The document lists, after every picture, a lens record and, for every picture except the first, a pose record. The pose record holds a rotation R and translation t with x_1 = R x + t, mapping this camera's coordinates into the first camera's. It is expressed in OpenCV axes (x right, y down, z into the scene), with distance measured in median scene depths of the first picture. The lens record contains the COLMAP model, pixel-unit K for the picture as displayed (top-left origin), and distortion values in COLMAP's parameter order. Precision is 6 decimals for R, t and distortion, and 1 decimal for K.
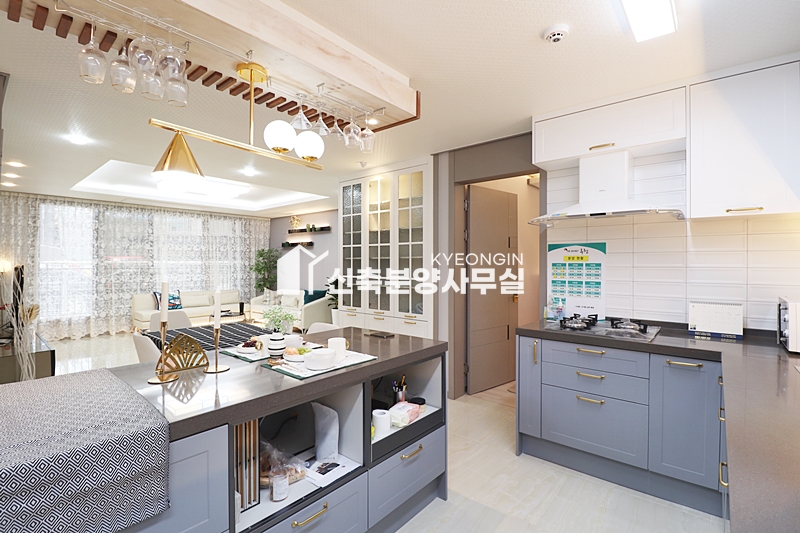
lens RADIAL K [[368.9, 0, 398.2], [0, 368.9, 264.7], [0, 0, 1]] dist [-0.000920, -0.013855]
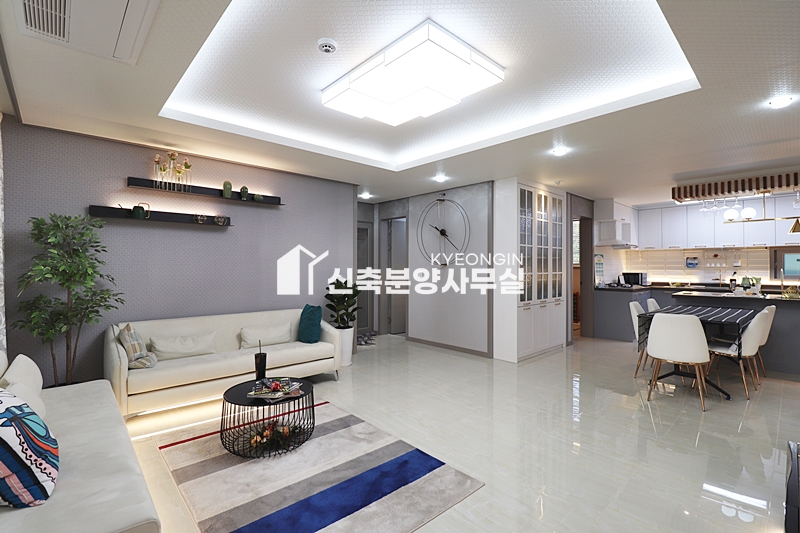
lens RADIAL K [[372.6, 0, 401.4], [0, 372.6, 265.4], [0, 0, 1]] dist [-0.000463, -0.015242]
pose [[0.114247, 0.001422, 0.993451, -0.871894], [0.003131, 0.999993, -0.001791, 0.005768], [-0.993447, 0.003316, 0.114242, 0.854635]]
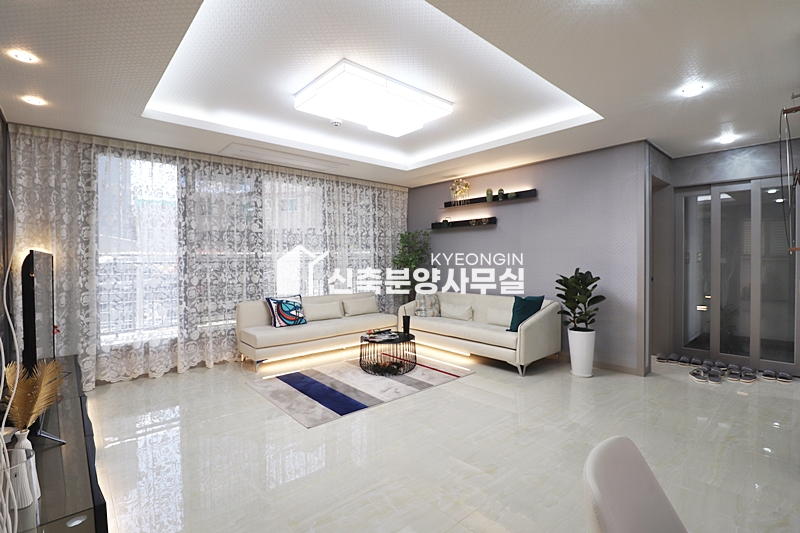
lens RADIAL K [[372.6, 0, 401.4], [0, 372.6, 265.4], [0, 0, 1]] dist [-0.000463, -0.015242]
pose [[0.991470, -0.006118, -0.130188, -0.375983], [0.008324, 0.999831, 0.016409, 0.009325], [0.130066, -0.017353, 0.991354, 0.420917]]
